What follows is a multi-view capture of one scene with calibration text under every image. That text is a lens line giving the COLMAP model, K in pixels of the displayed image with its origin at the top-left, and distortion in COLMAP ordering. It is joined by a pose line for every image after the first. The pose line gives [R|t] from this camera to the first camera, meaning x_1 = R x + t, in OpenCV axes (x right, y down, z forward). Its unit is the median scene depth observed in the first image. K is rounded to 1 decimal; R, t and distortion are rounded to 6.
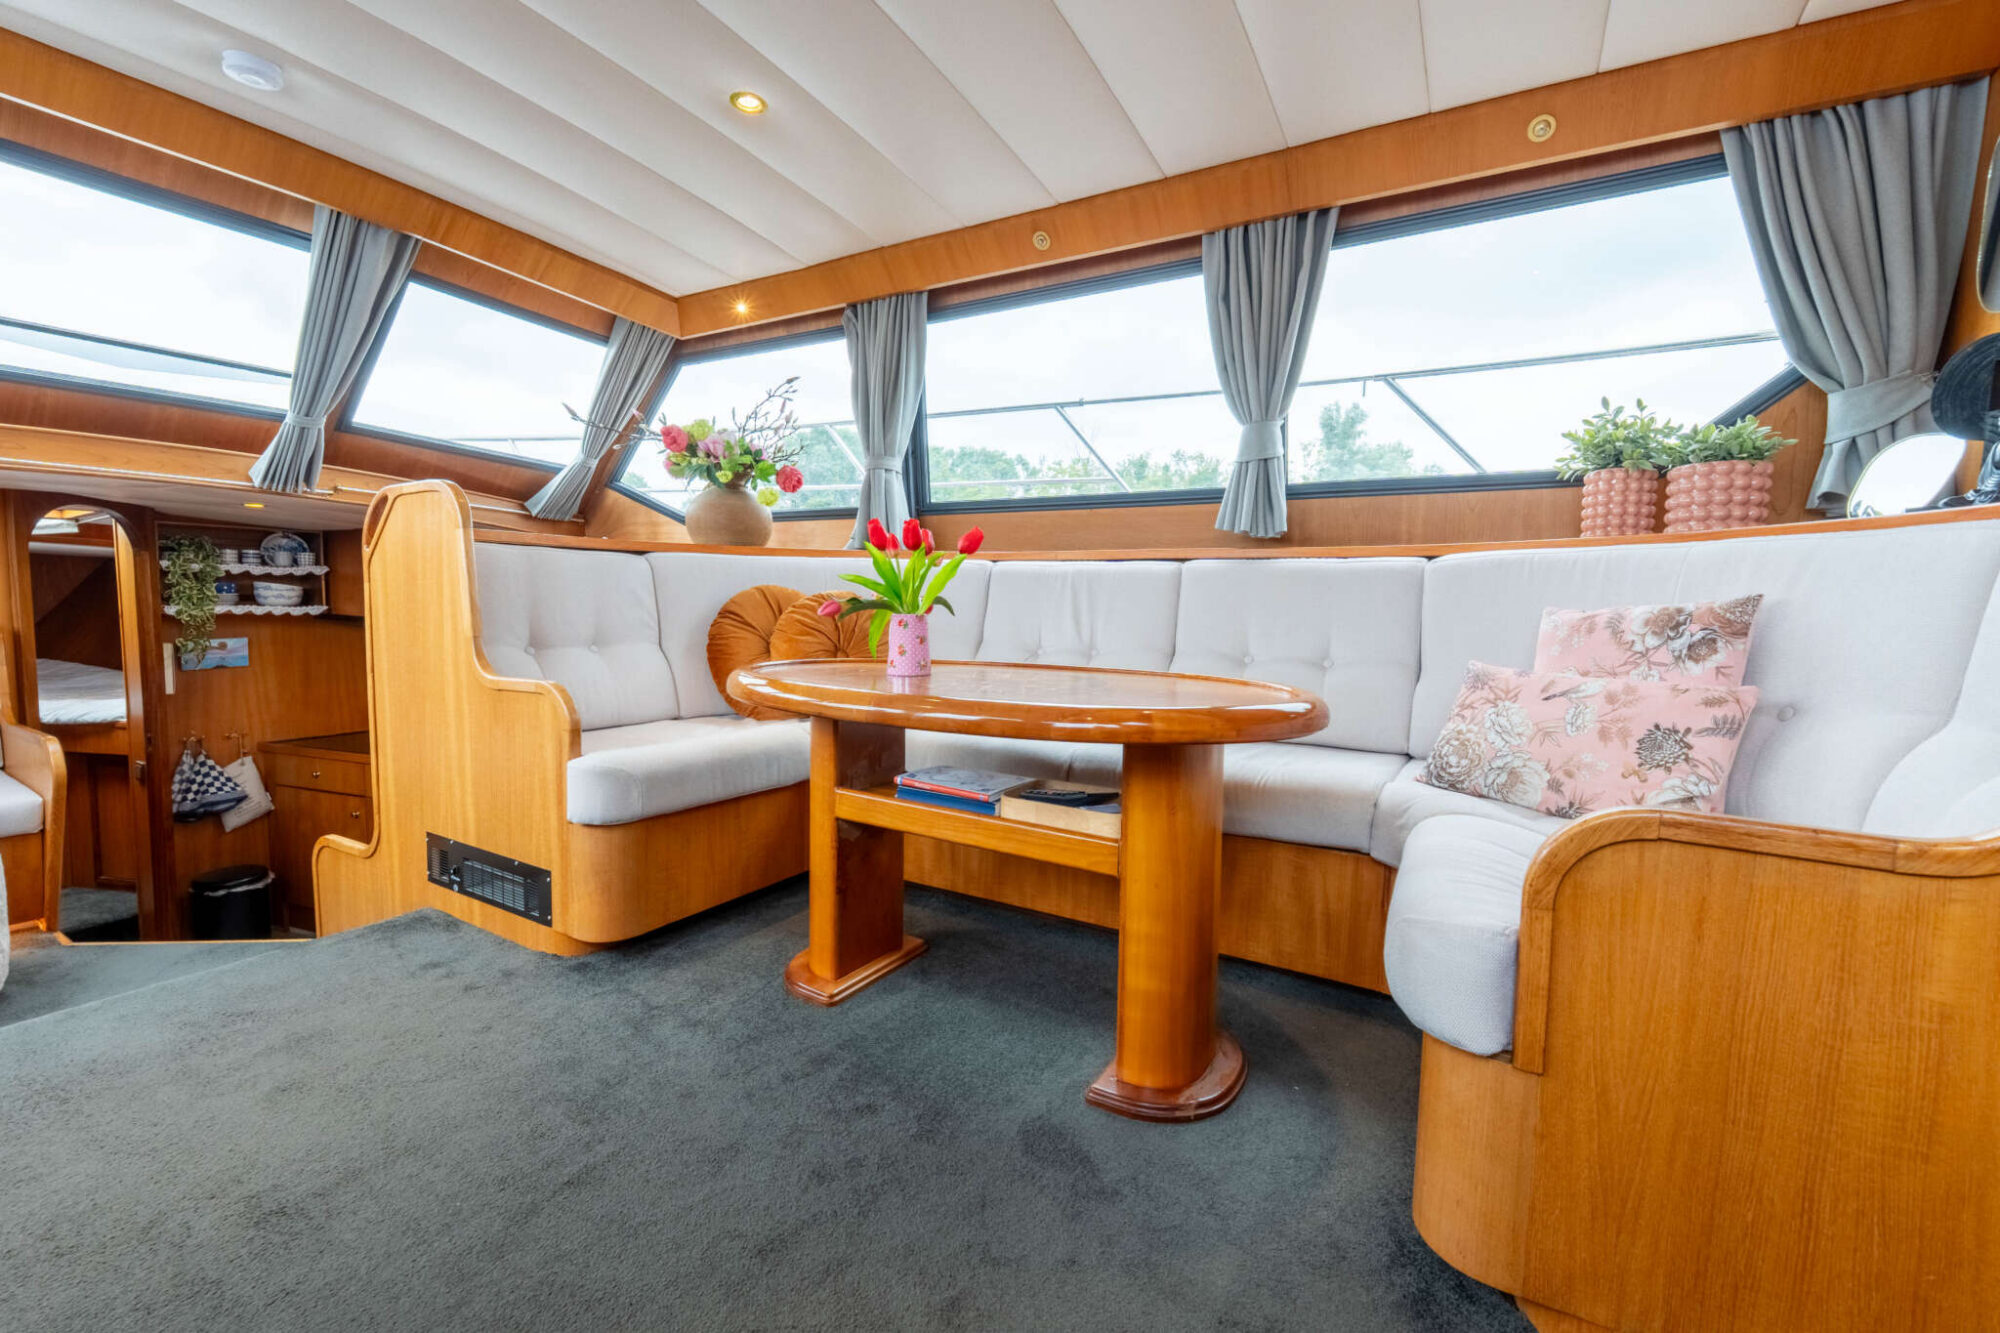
lens RADIAL K [[839.5, 0, 992.2], [0, 839.5, 661.0], [0, 0, 1]] dist [-0.005609, -0.000190]
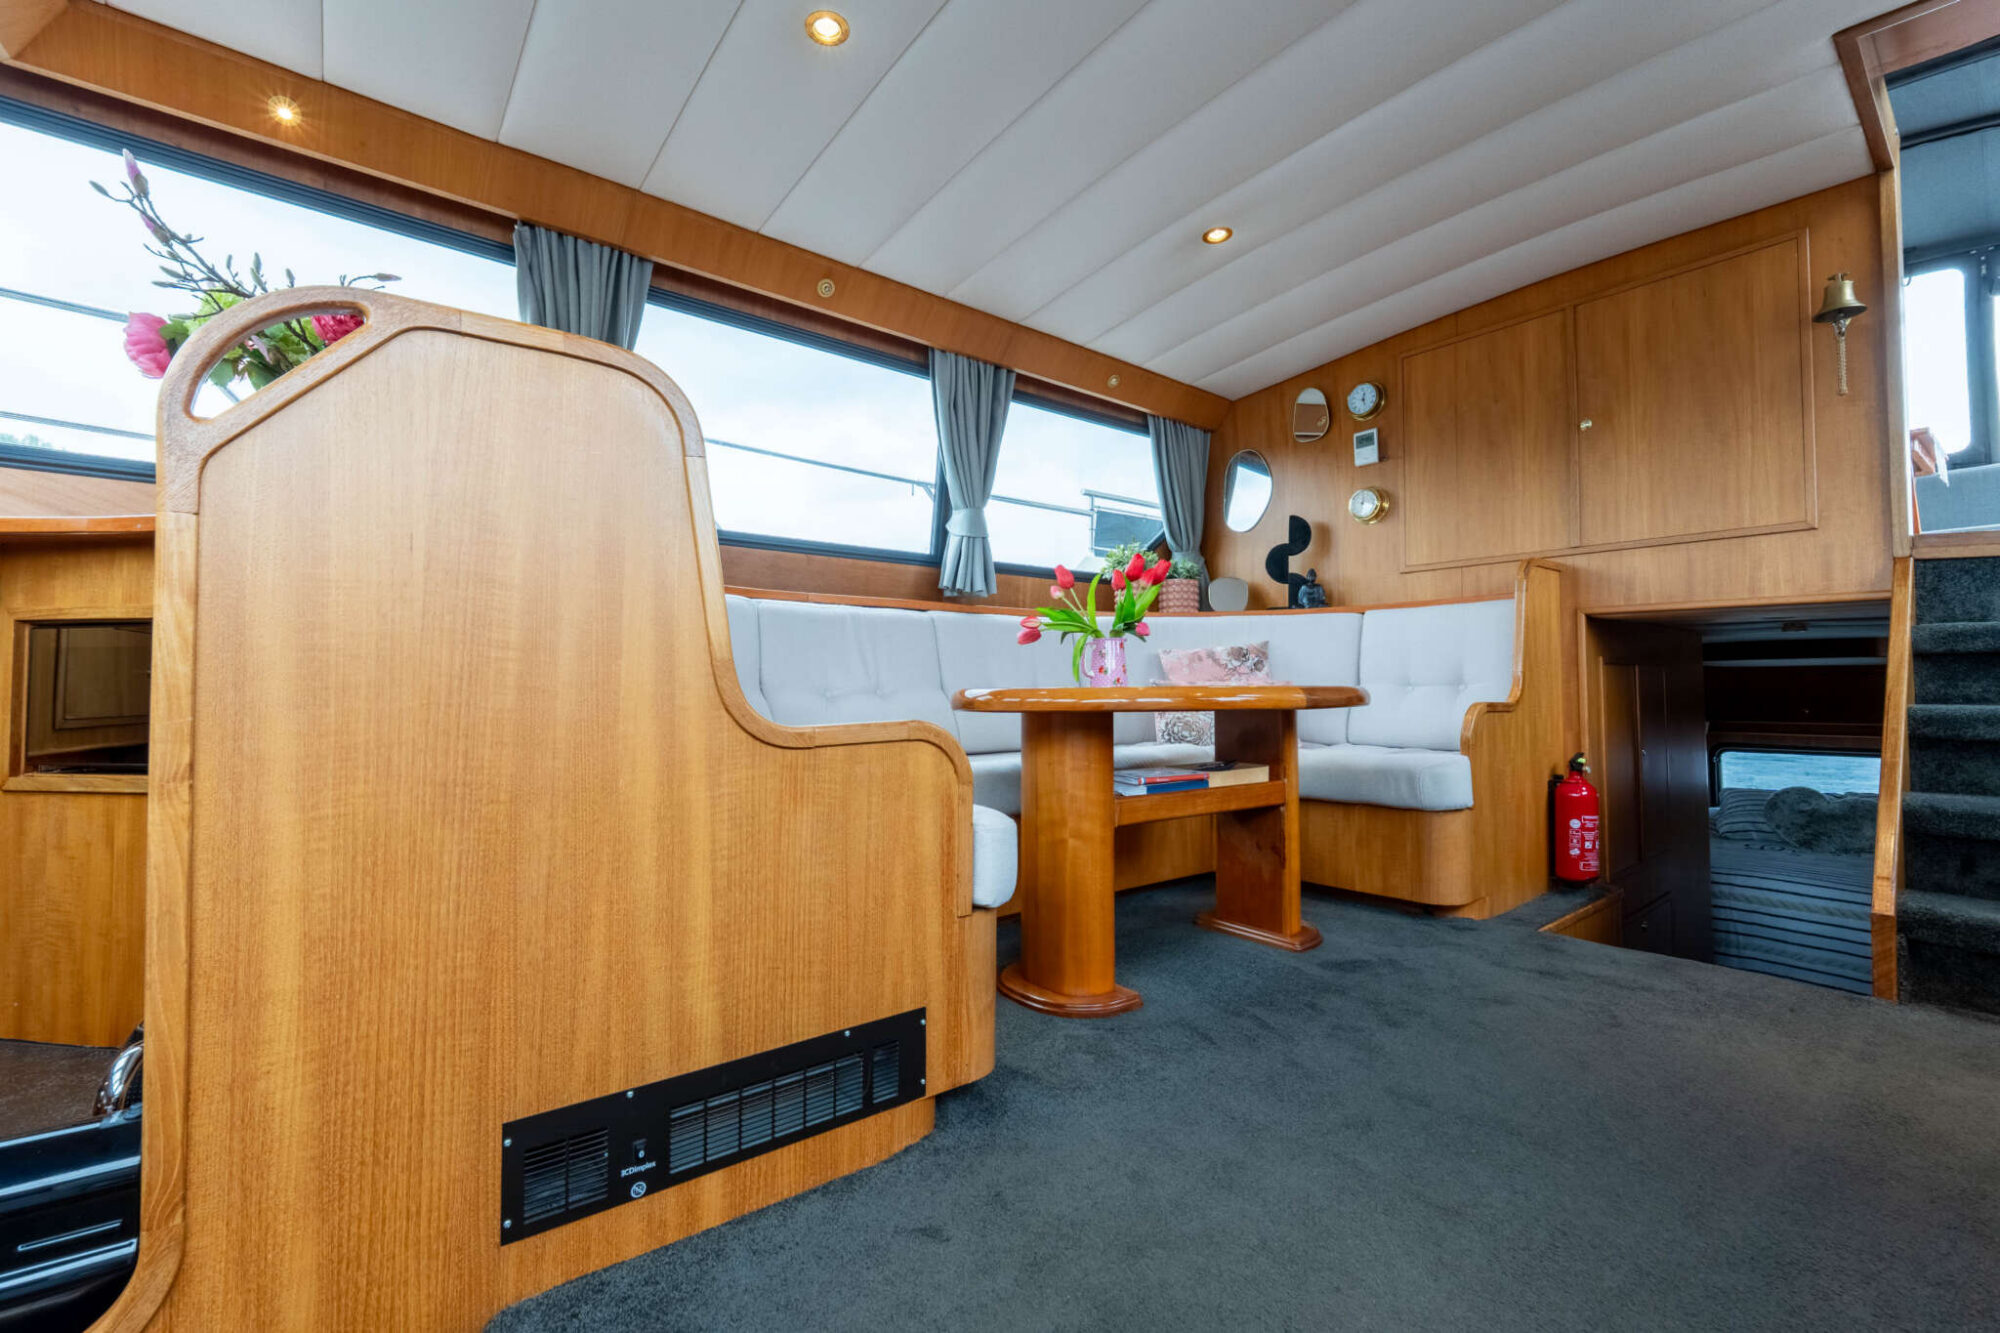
lens RADIAL K [[839.5, 0, 997.7], [0, 839.5, 660.0], [0, 0, 1]] dist [-0.005609, -0.000190]
pose [[0.354500, 0.012623, 0.934971, -0.695777], [0.080291, 0.995805, -0.043888, 0.006495], [-0.931602, 0.090628, 0.352000, 0.422345]]
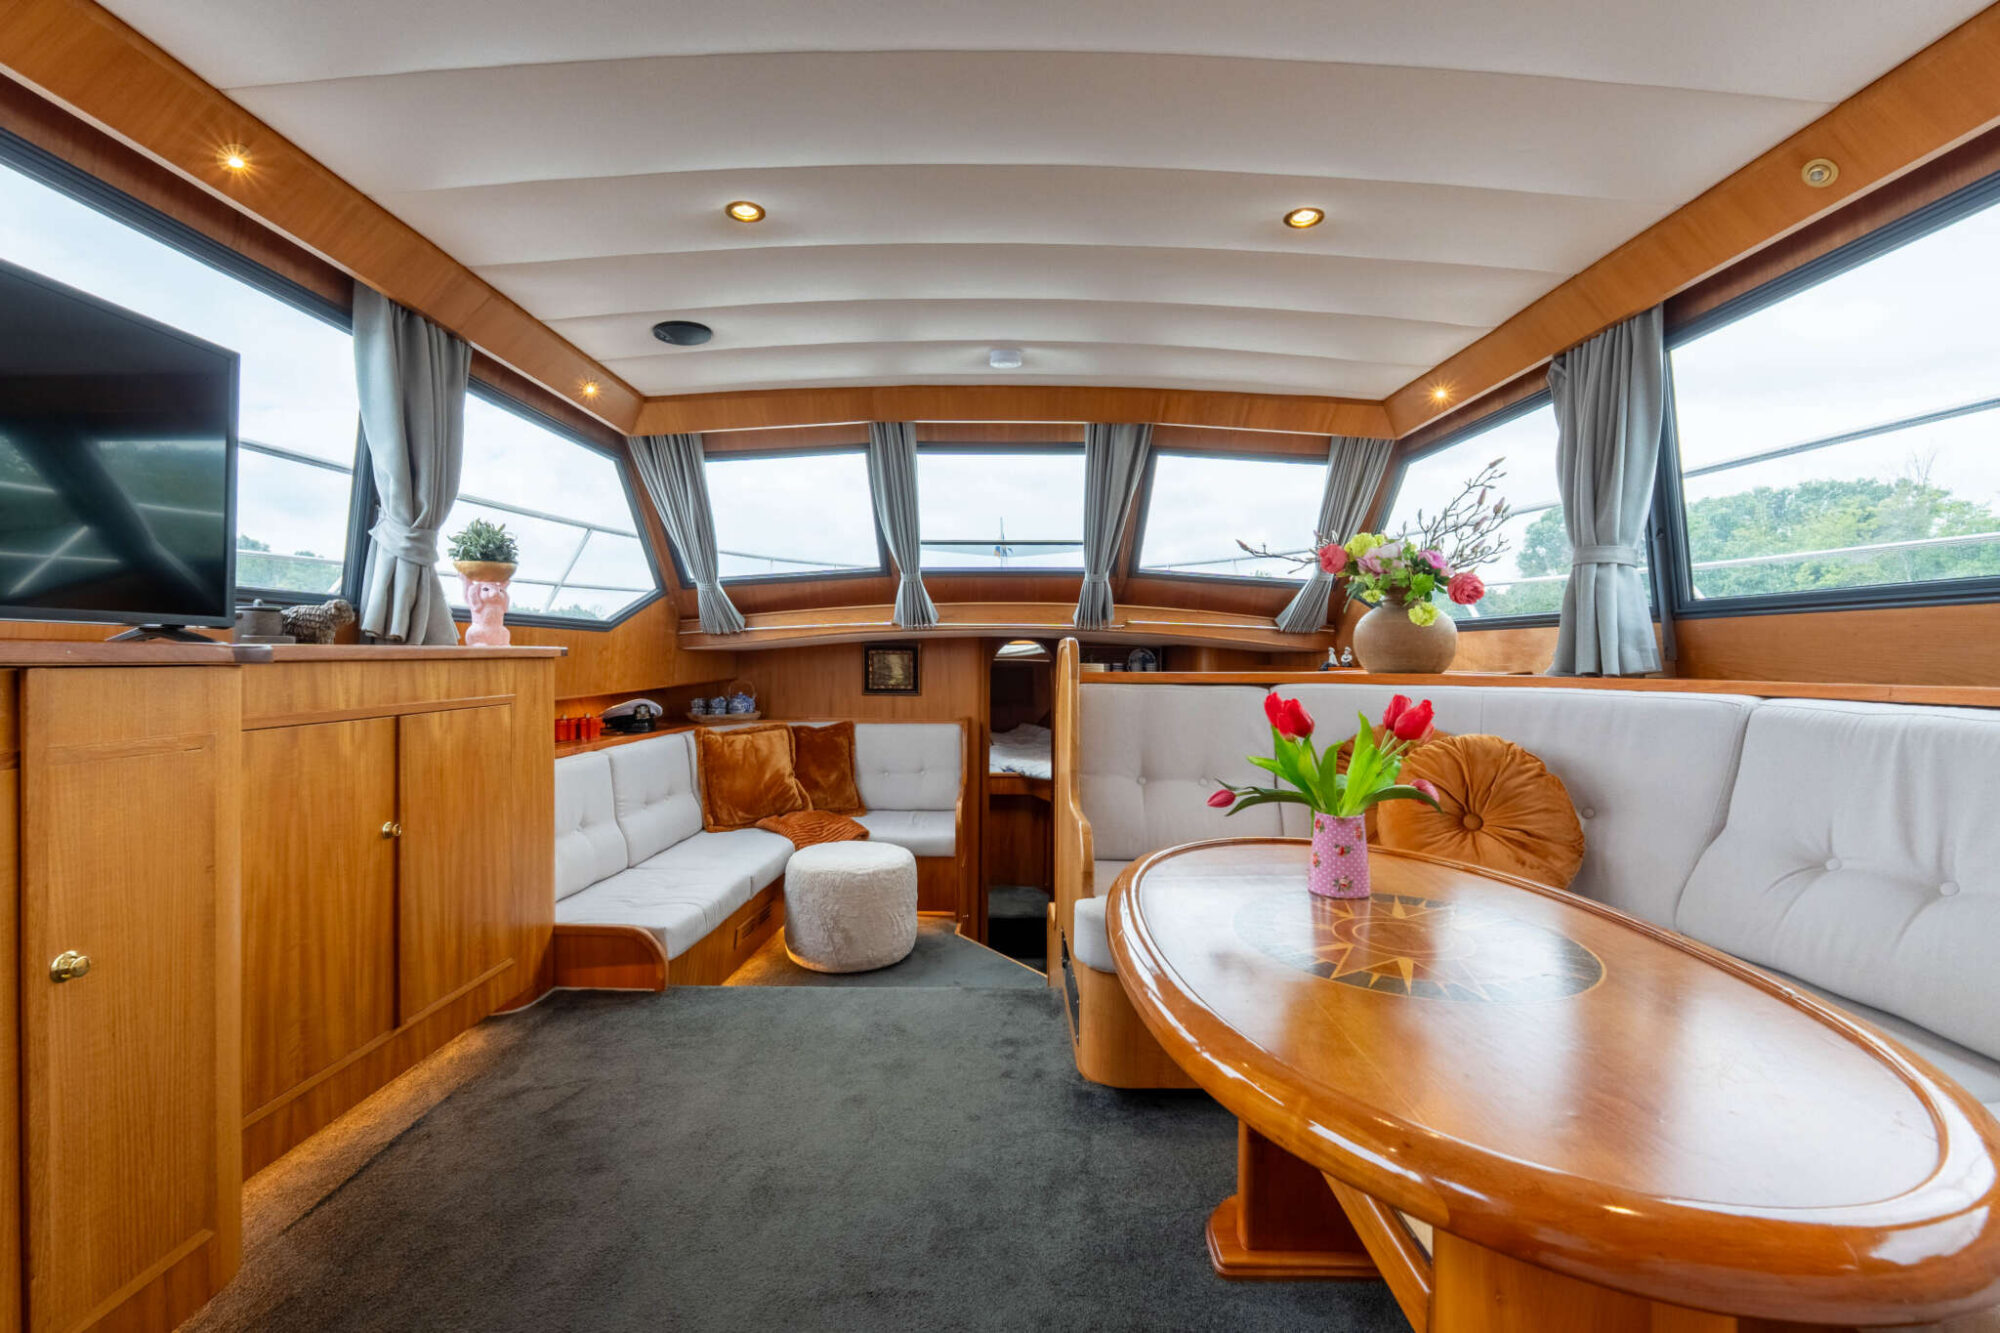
lens RADIAL K [[839.5, 0, 1000.9], [0, 839.5, 661.1], [0, 0, 1]] dist [-0.005609, -0.000190]
pose [[0.518251, -0.010427, -0.855165, 0.225494], [-0.060055, 0.997014, -0.048551, -0.077827], [0.853117, 0.076518, 0.516077, 0.190463]]
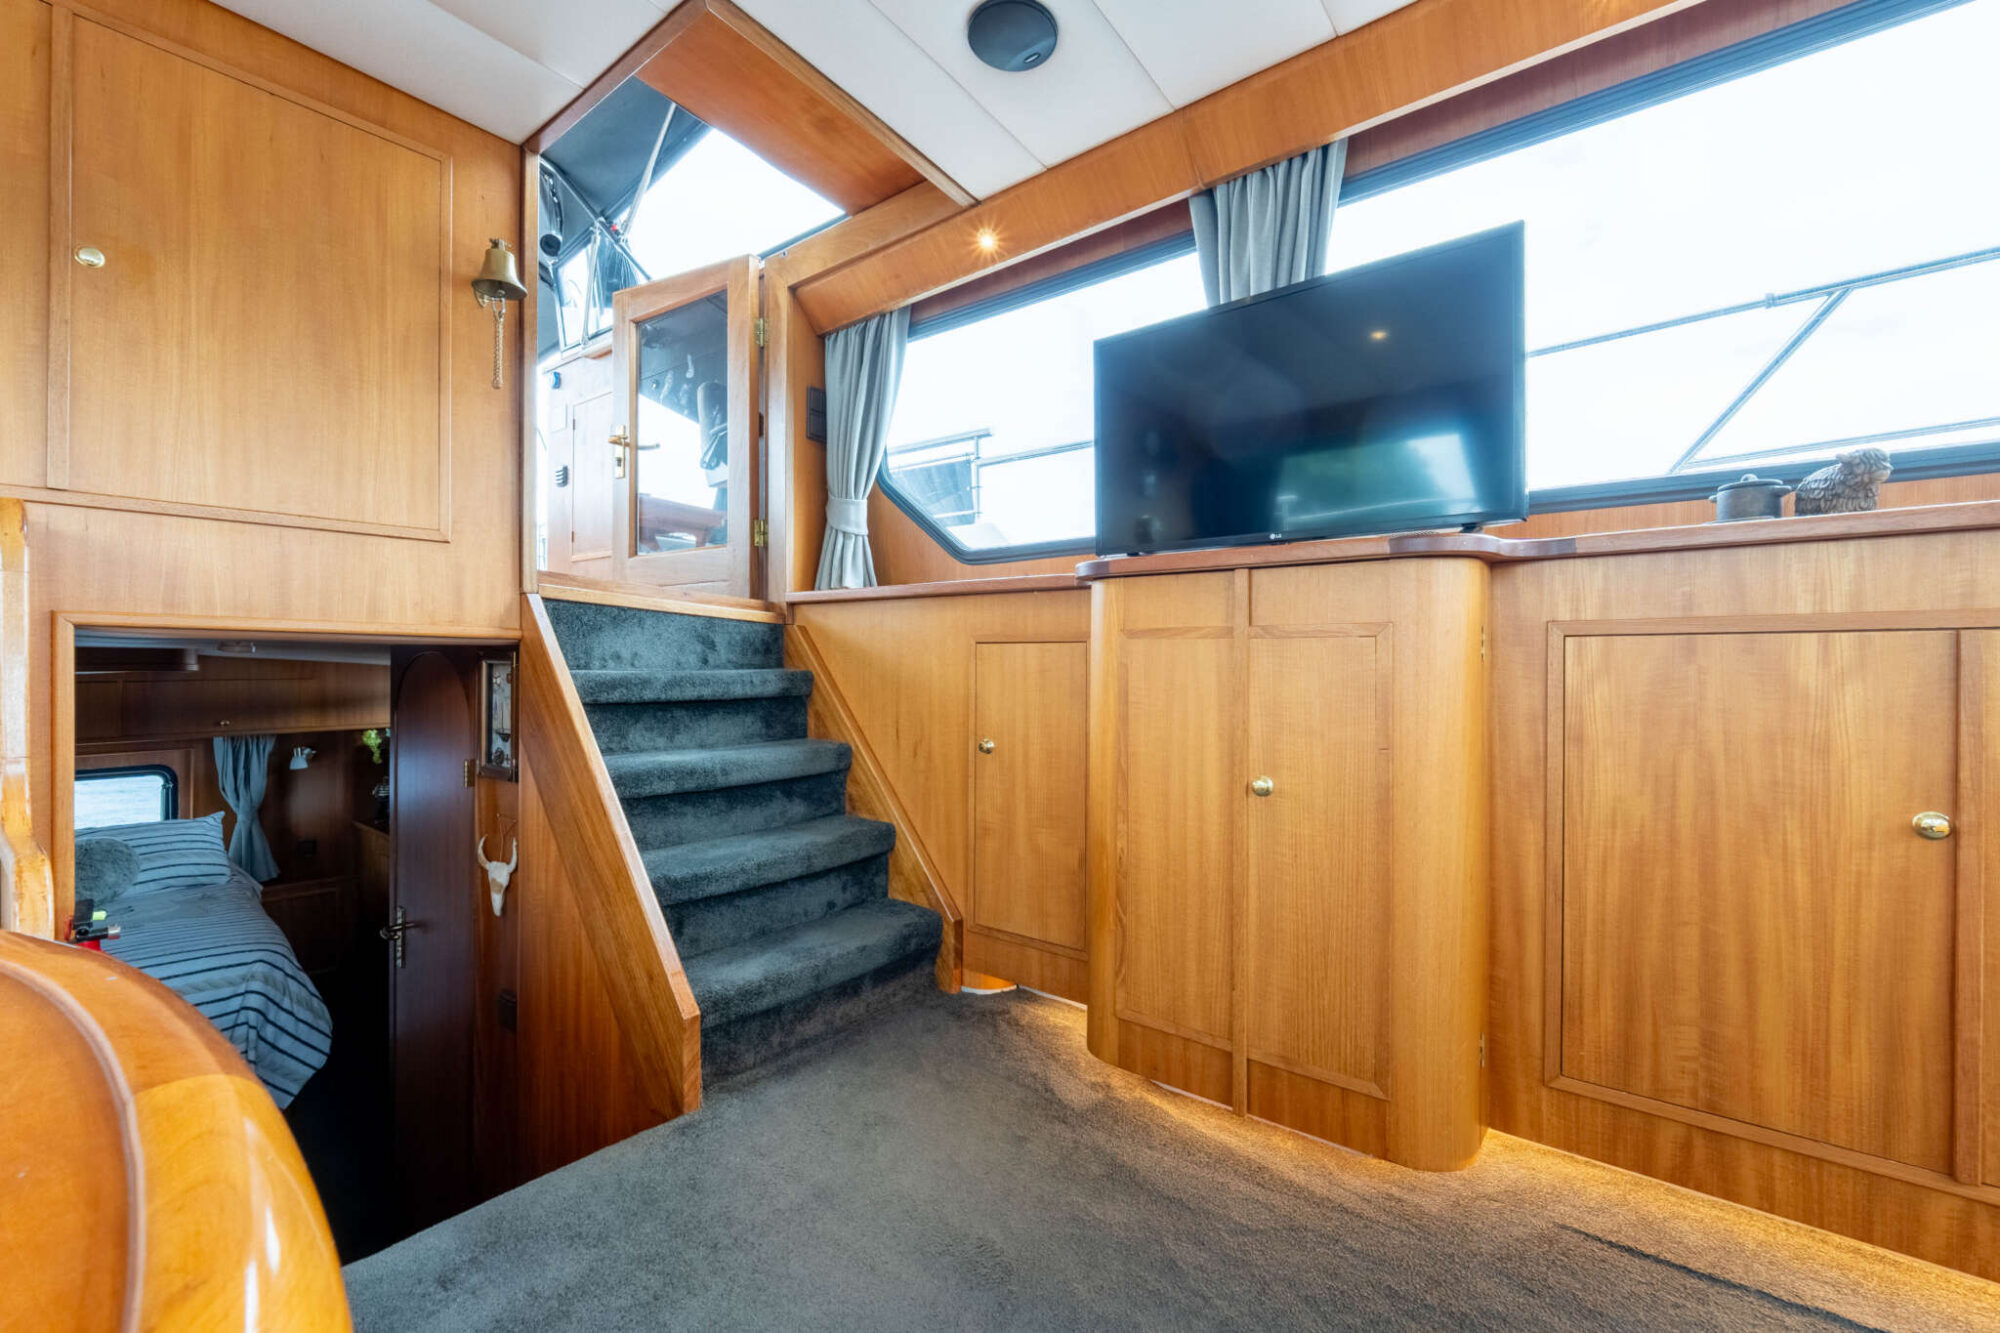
lens RADIAL K [[839.5, 0, 999.2], [0, 839.5, 659.9], [0, 0, 1]] dist [-0.005609, -0.000190]
pose [[-0.990661, -0.017596, 0.135208, -0.187643], [-0.007263, 0.997040, 0.076543, -0.051881], [-0.136154, 0.074846, -0.987856, 0.534343]]
